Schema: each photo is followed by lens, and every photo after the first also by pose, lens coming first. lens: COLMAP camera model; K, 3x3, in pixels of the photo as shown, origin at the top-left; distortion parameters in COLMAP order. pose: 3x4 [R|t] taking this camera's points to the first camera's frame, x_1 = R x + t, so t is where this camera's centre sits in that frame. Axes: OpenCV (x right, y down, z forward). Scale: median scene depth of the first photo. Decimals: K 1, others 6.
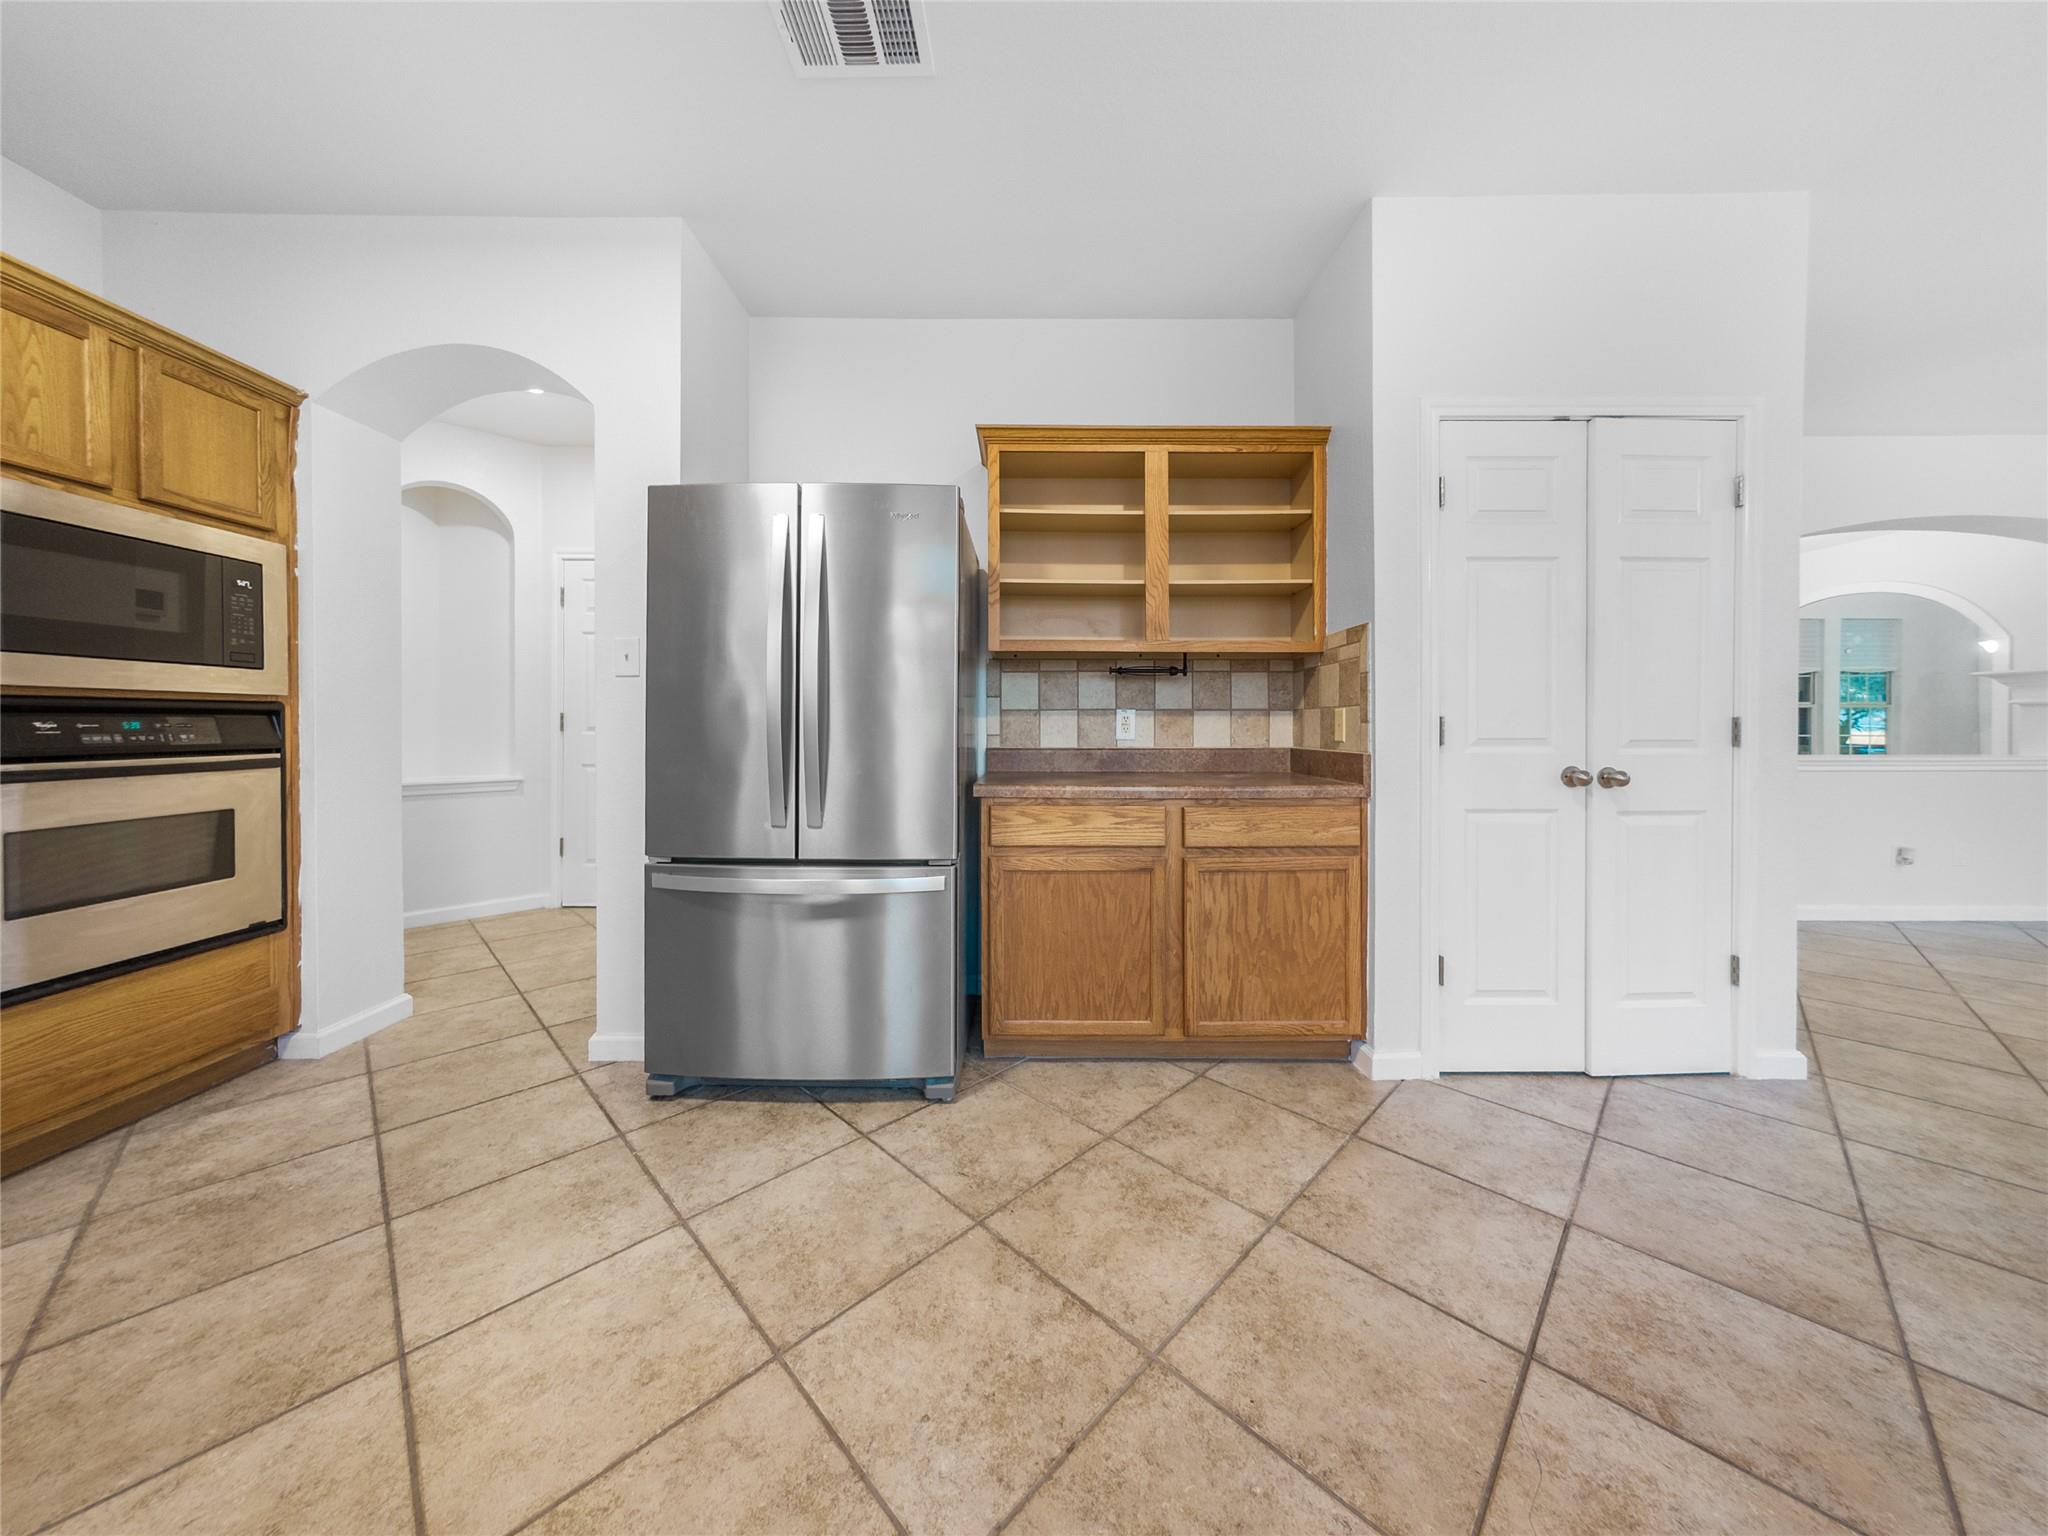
lens RADIAL K [[699.9, 0, 1027.3], [0, 699.9, 729.0], [0, 0, 1]] dist [-0.001357, 0.000315]
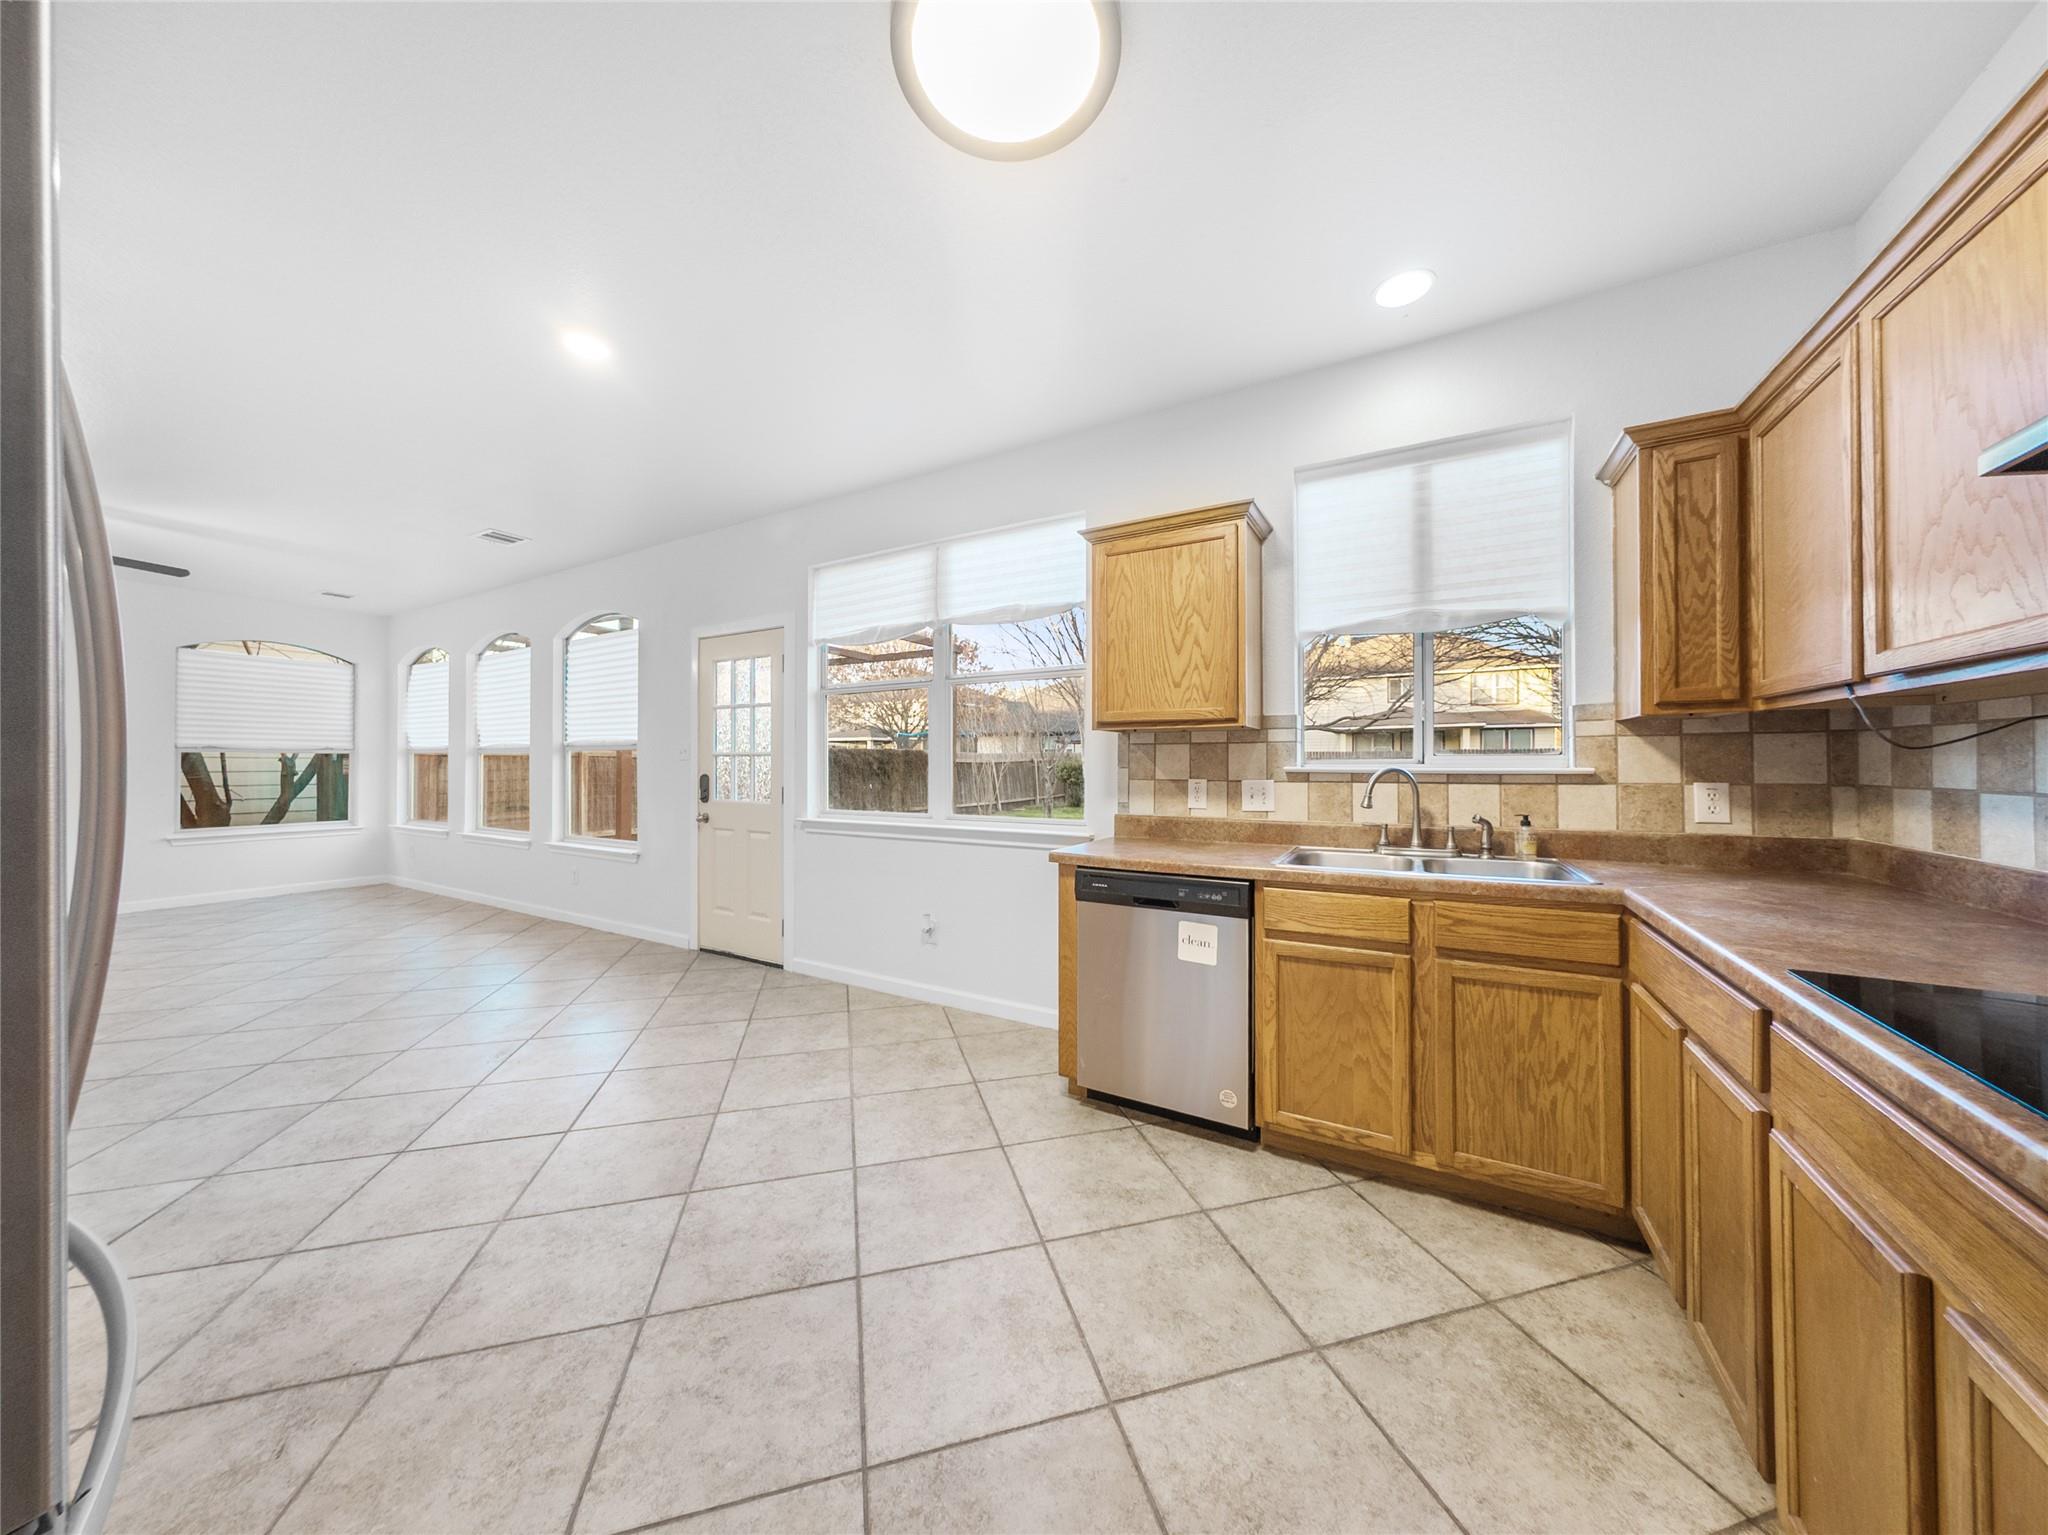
lens RADIAL K [[684.5, 0, 1024.0], [0, 684.5, 767.5], [0, 0, 1]] dist [-0.013671, 0.005964]
pose [[-0.866272, -0.003174, 0.499562, -0.927938], [-0.000458, 0.999984, 0.005558, -0.069074], [-0.499572, 0.004586, -0.866260, 1.015598]]
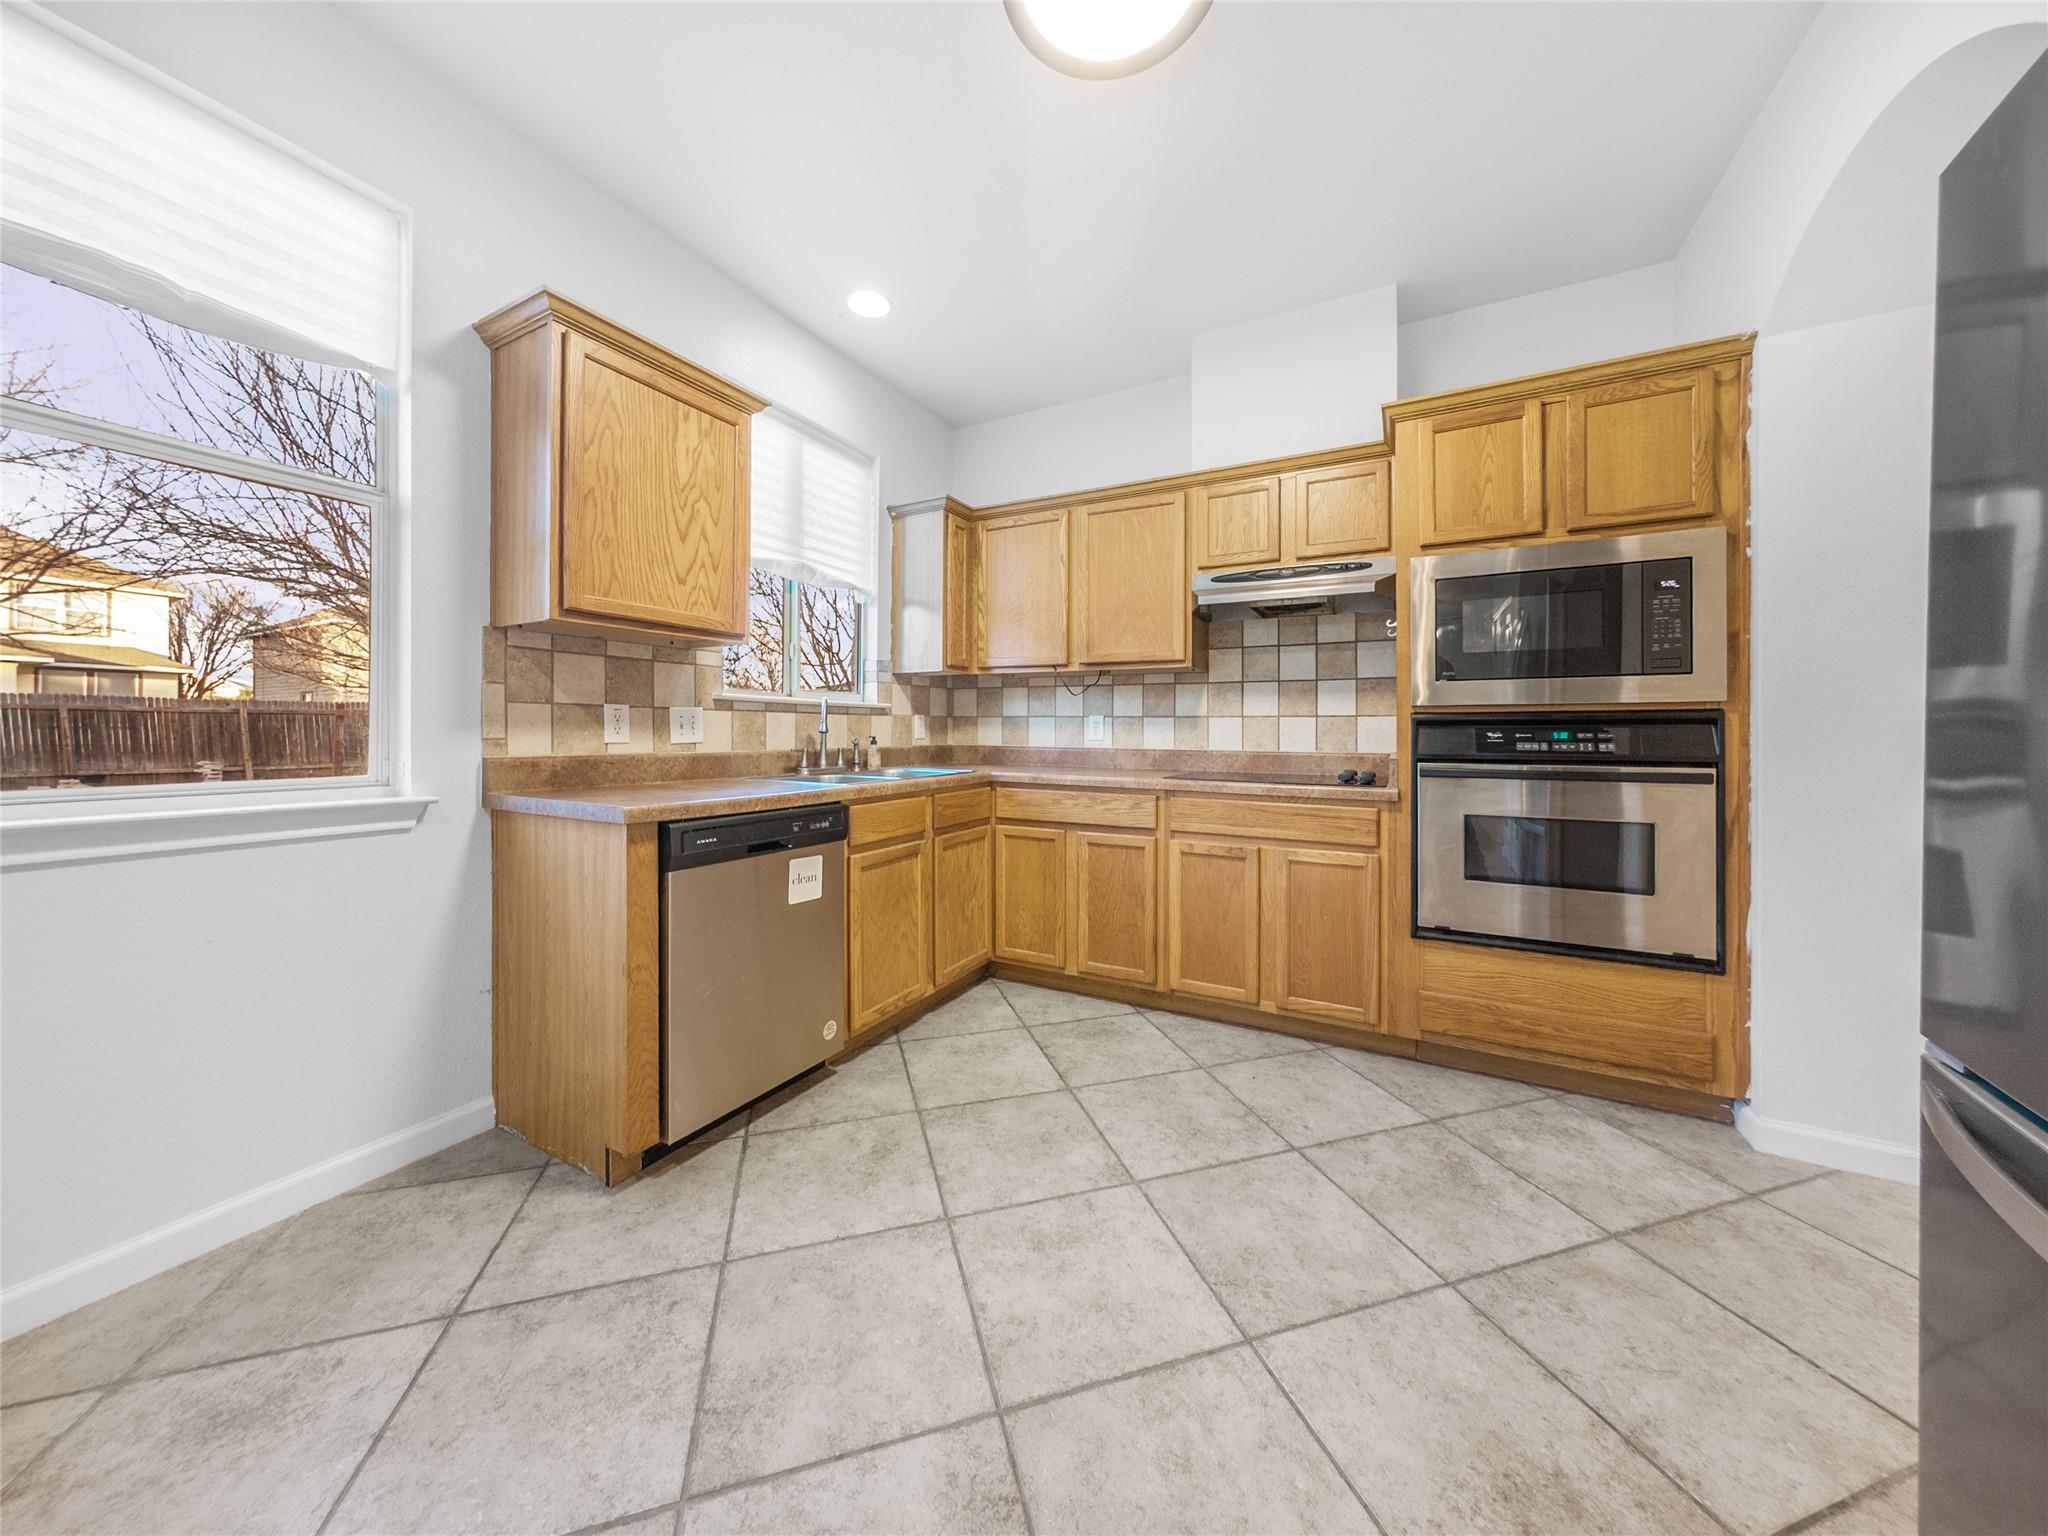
lens RADIAL K [[699.9, 0, 1027.3], [0, 699.9, 729.0], [0, 0, 1]] dist [-0.001357, 0.000315]
pose [[-0.473664, -0.007846, -0.880671, 0.106325], [-0.010011, 0.999944, -0.003524, -0.002290], [0.880649, 0.007148, -0.473716, 0.702842]]
